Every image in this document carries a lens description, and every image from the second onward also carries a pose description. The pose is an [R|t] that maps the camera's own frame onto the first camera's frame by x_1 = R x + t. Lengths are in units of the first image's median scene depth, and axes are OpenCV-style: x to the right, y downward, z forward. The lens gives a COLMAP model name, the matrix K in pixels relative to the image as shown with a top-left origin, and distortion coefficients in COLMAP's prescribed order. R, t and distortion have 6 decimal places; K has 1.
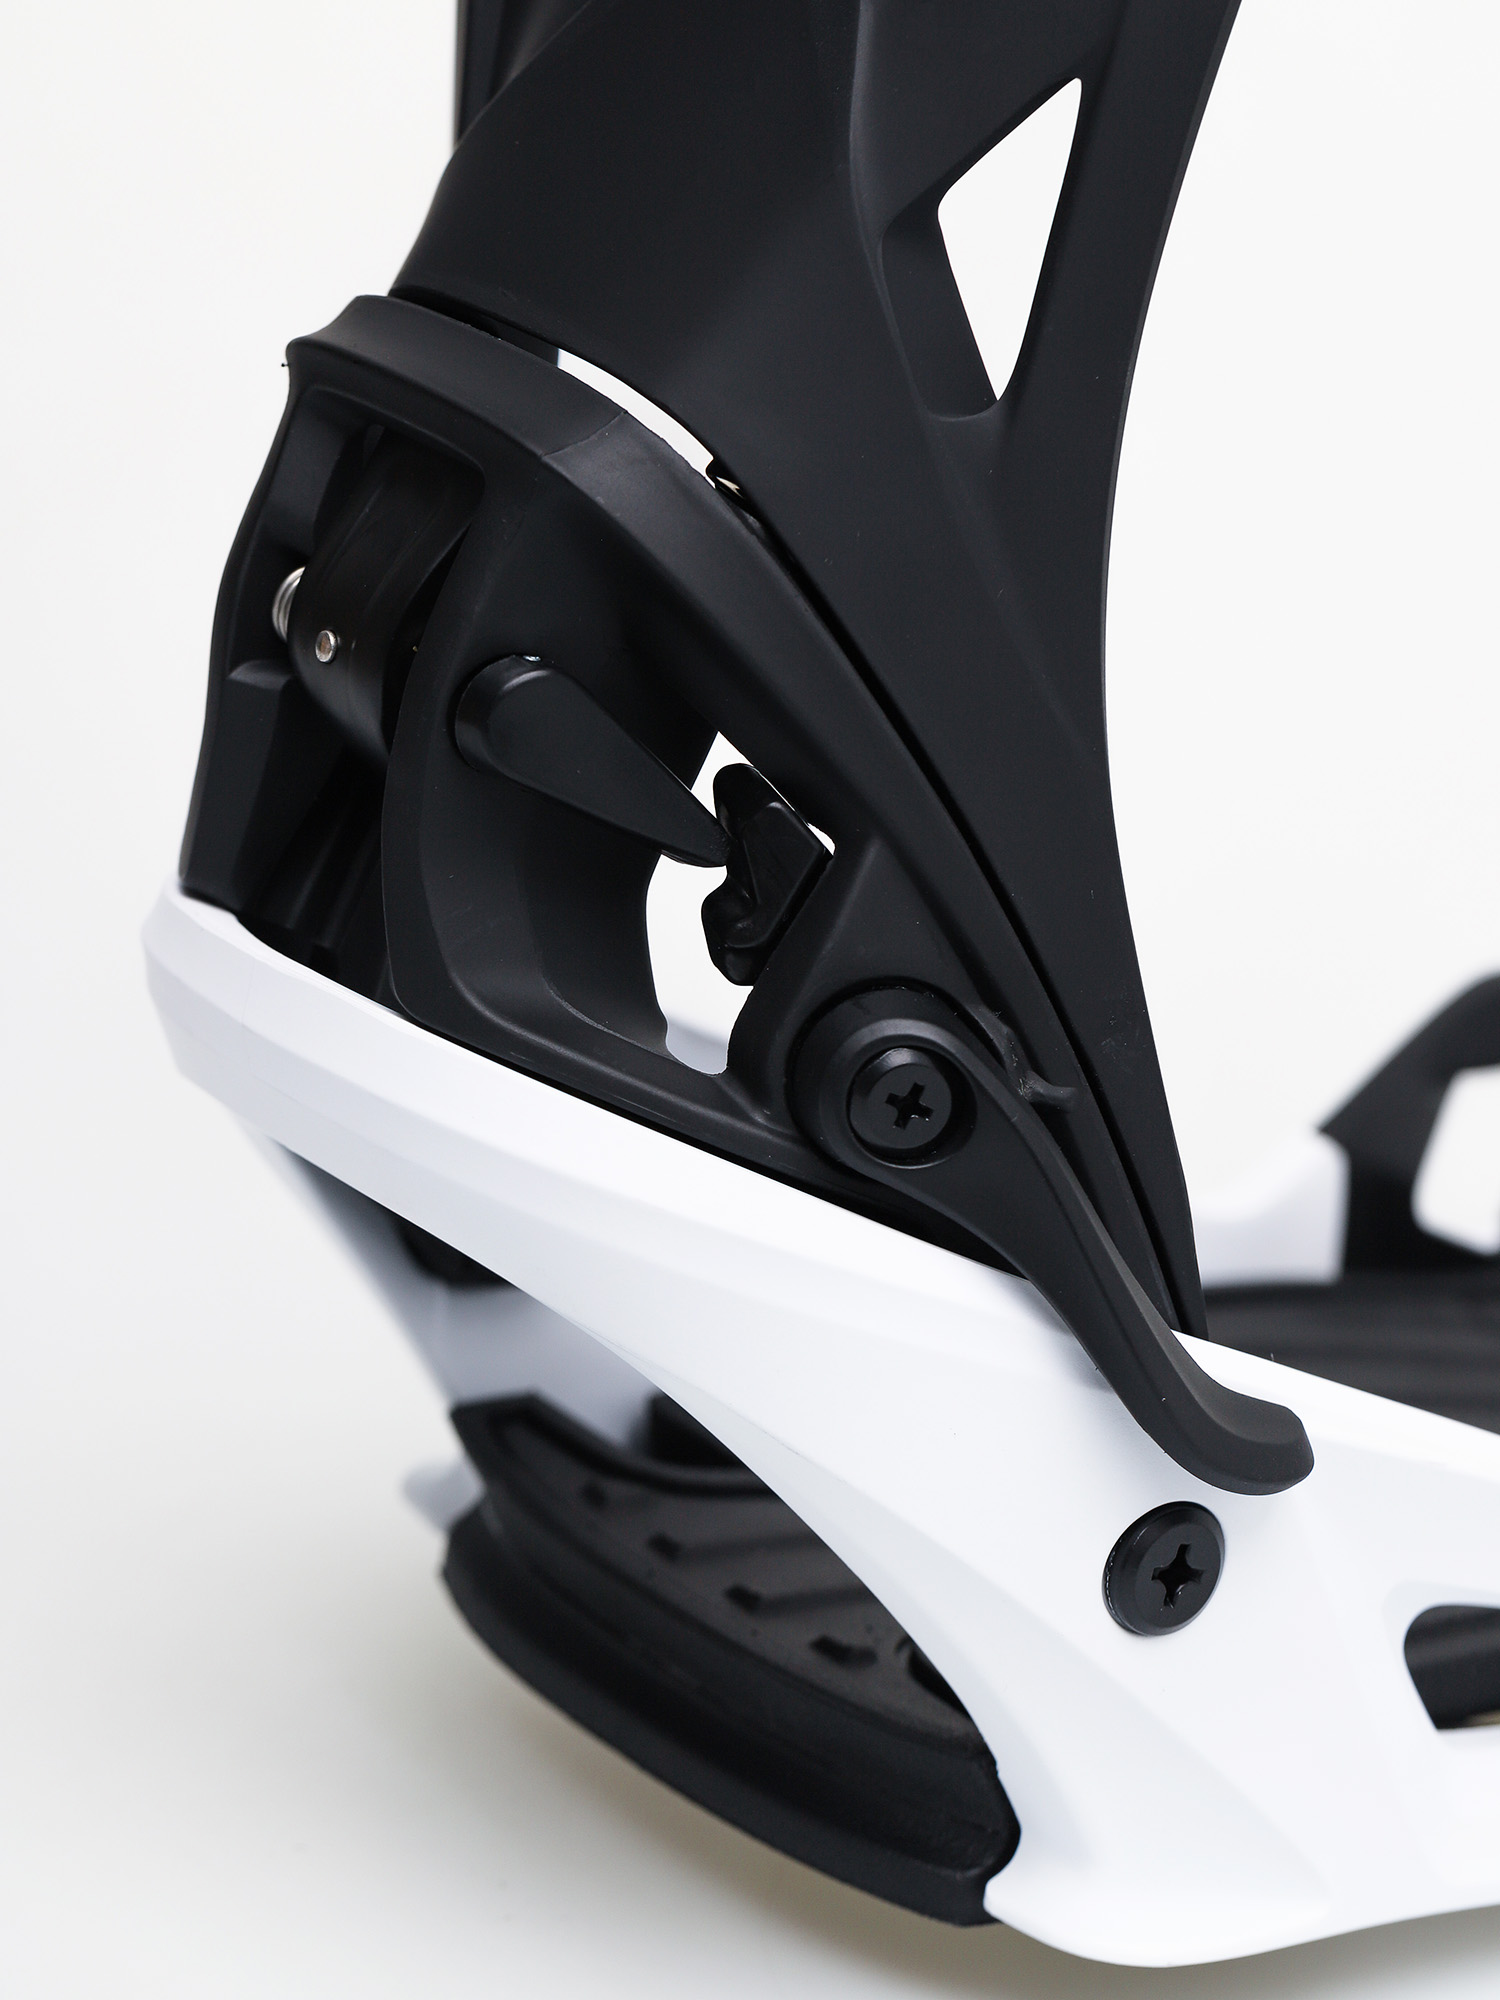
lens RADIAL K [[7343.9, 0, 750.0], [0, 7343.9, 1000.0], [0, 0, 1]] dist [-0.173699, 5.465751]
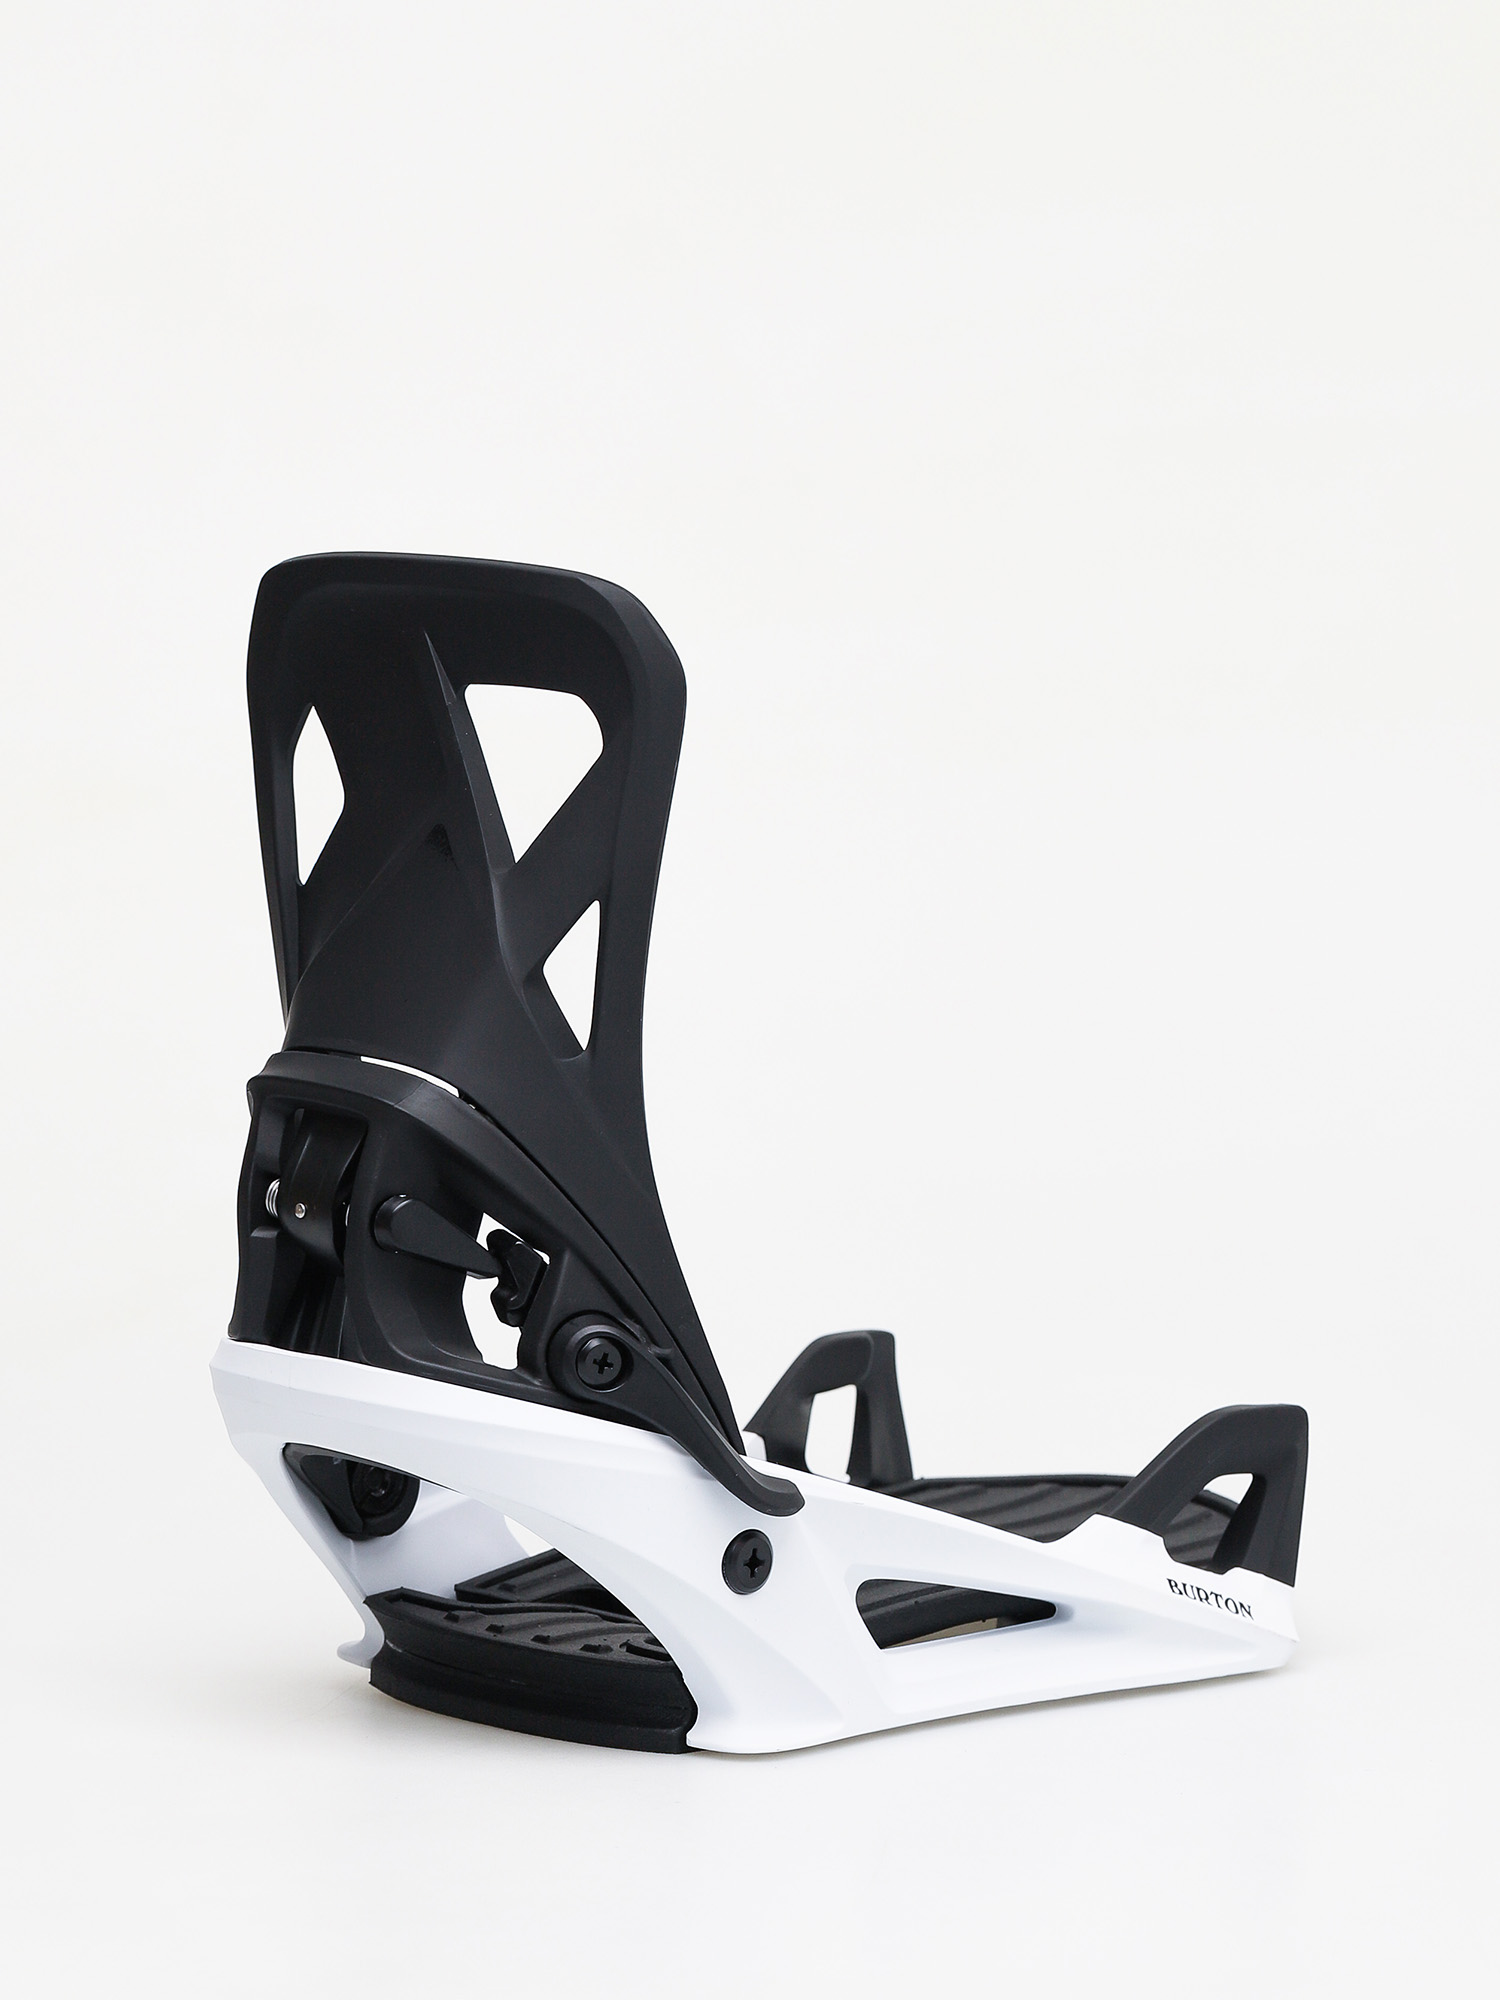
lens RADIAL K [[7343.9, 0, 750.0], [0, 7343.9, 1000.0], [0, 0, 1]] dist [-0.173699, 5.465751]
pose [[0.978011, -0.162738, 0.130424, -0.205615], [0.176416, 0.979099, -0.101208, 0.138423], [-0.111228, 0.121991, 0.986279, -1.209281]]
